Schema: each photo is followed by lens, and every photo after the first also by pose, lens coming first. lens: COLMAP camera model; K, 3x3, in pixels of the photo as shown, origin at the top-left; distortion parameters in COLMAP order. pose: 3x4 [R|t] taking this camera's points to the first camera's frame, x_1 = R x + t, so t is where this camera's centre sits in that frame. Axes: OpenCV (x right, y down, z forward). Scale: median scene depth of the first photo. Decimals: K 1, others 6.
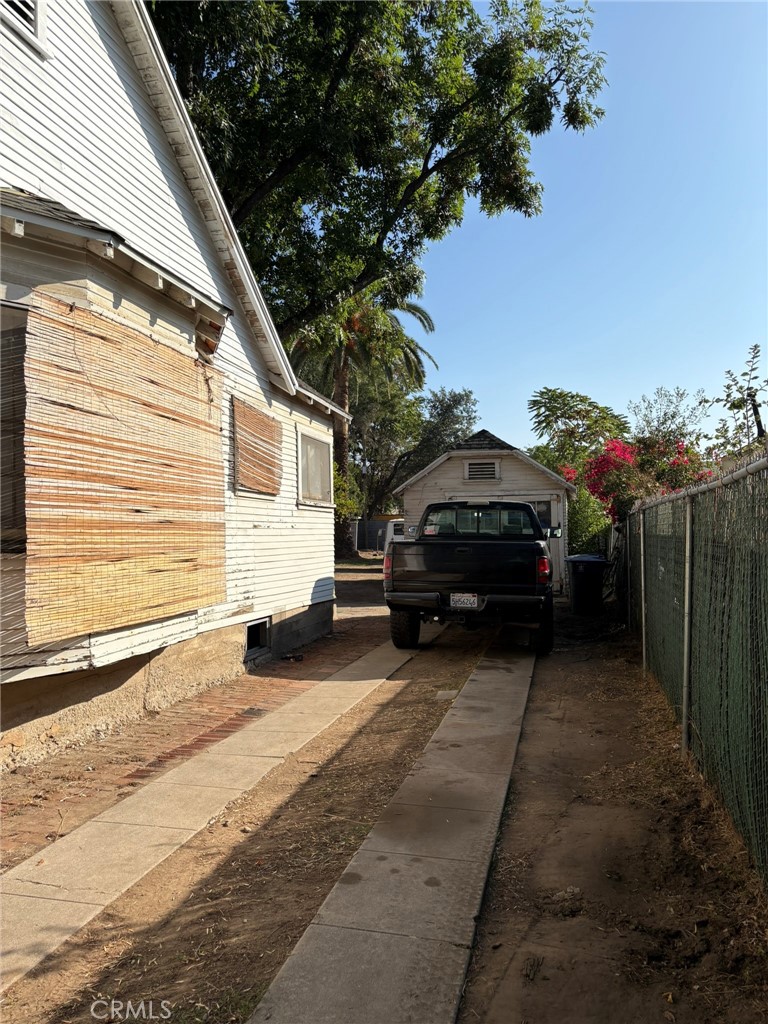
lens RADIAL K [[776.7, 0, 386.1], [0, 776.7, 531.6], [0, 0, 1]] dist [0.061100, -0.056495]
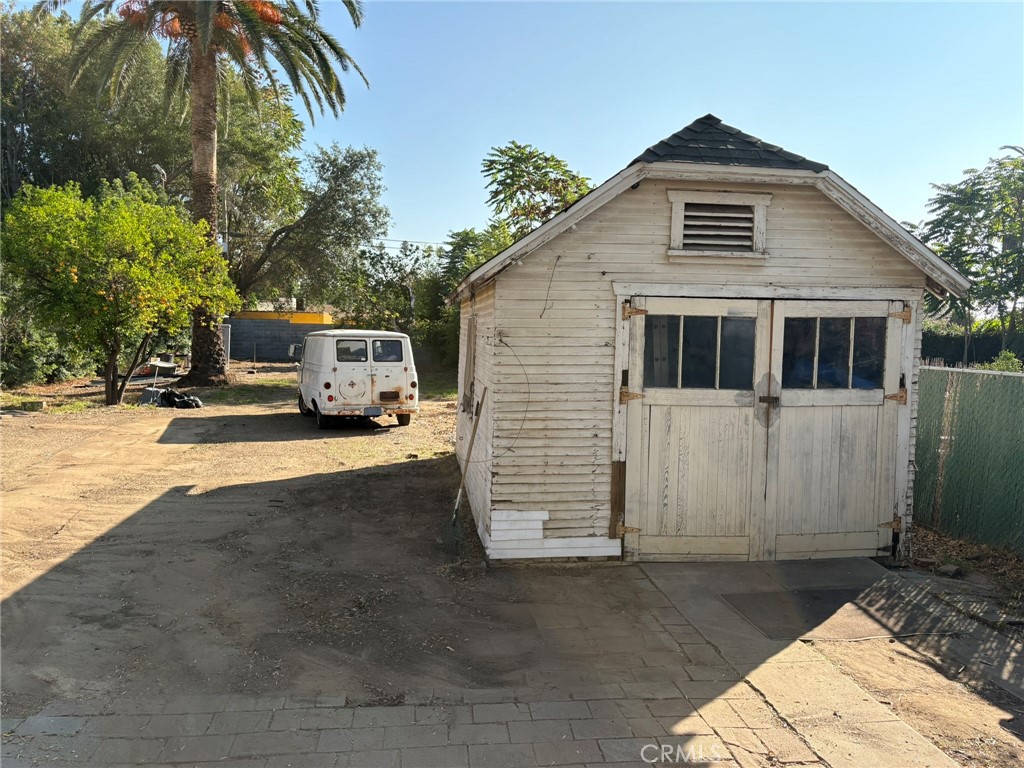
lens RADIAL K [[776.7, 0, 512.0], [0, 776.7, 384.0], [0, 0, 1]] dist [0.061100, -0.056495]
pose [[0.937797, 0.000483, 0.347184, -0.041065], [-0.025555, 0.997383, 0.067639, -0.012369], [-0.346242, -0.072304, 0.935355, 0.307272]]
